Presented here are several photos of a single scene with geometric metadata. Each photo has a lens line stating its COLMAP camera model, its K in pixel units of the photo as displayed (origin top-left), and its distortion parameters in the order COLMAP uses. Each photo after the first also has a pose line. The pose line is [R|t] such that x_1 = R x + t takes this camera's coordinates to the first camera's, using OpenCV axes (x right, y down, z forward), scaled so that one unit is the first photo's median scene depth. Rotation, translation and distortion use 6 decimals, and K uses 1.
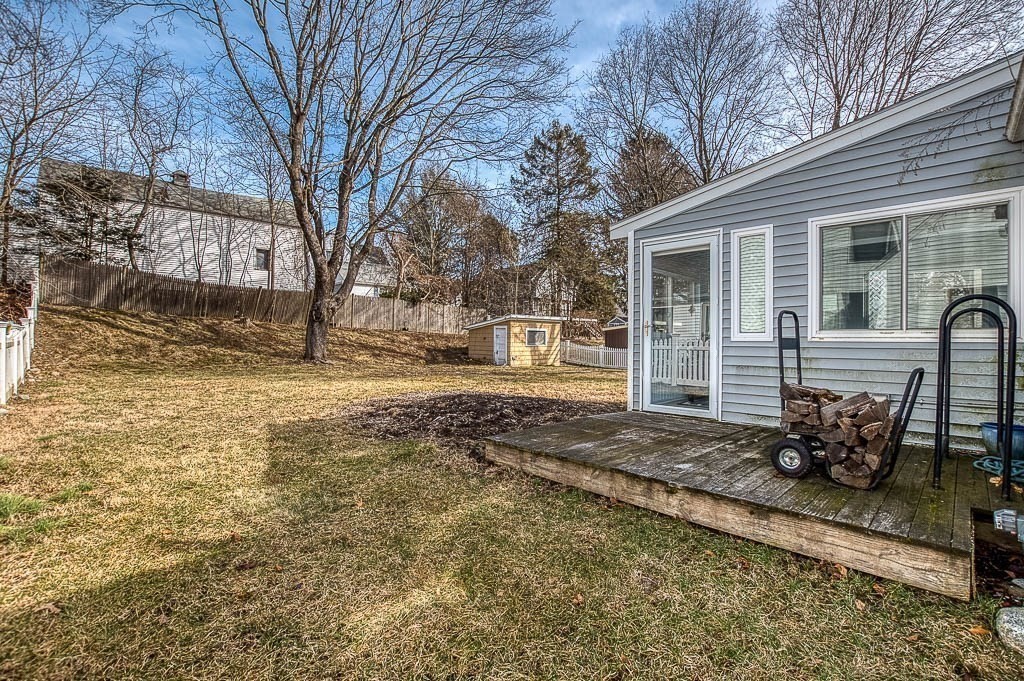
lens RADIAL K [[450.6, 0, 518.9], [0, 450.6, 342.8], [0, 0, 1]] dist [-0.015976, 0.000090]
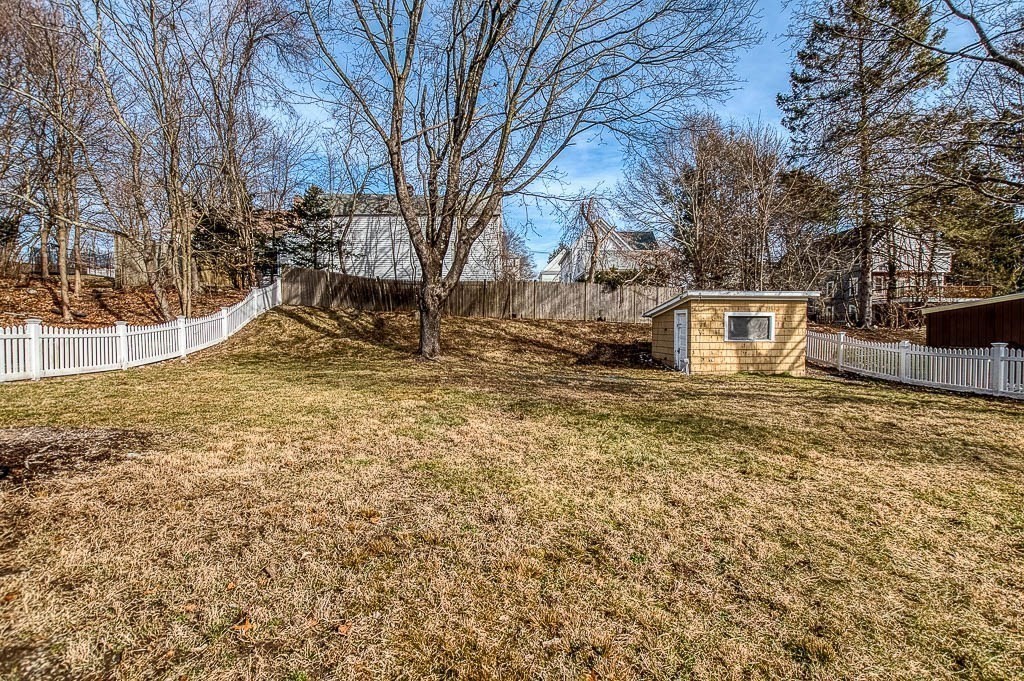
lens RADIAL K [[450.6, 0, 512.3], [0, 450.6, 337.0], [0, 0, 1]] dist [-0.015976, 0.000090]
pose [[0.754390, 0.001825, -0.656424, 0.188473], [-0.000962, 0.999998, 0.001674, 0.000532], [0.656425, -0.000631, 0.754391, 0.325451]]
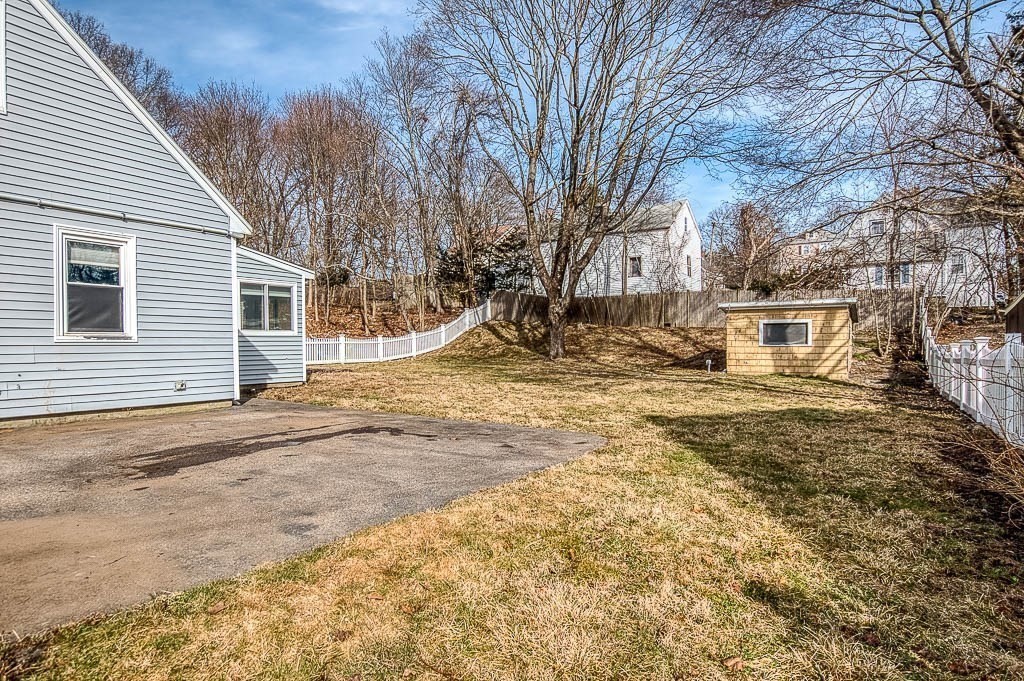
lens RADIAL K [[604.1, 0, 513.9], [0, 604.1, 343.6], [0, 0, 1]] dist [0.019788, 0.000720]
pose [[0.250276, -0.009485, -0.968128, 0.784264], [-0.004182, 0.999932, -0.010878, 0.014648], [0.968166, 0.006771, 0.250219, 0.373919]]
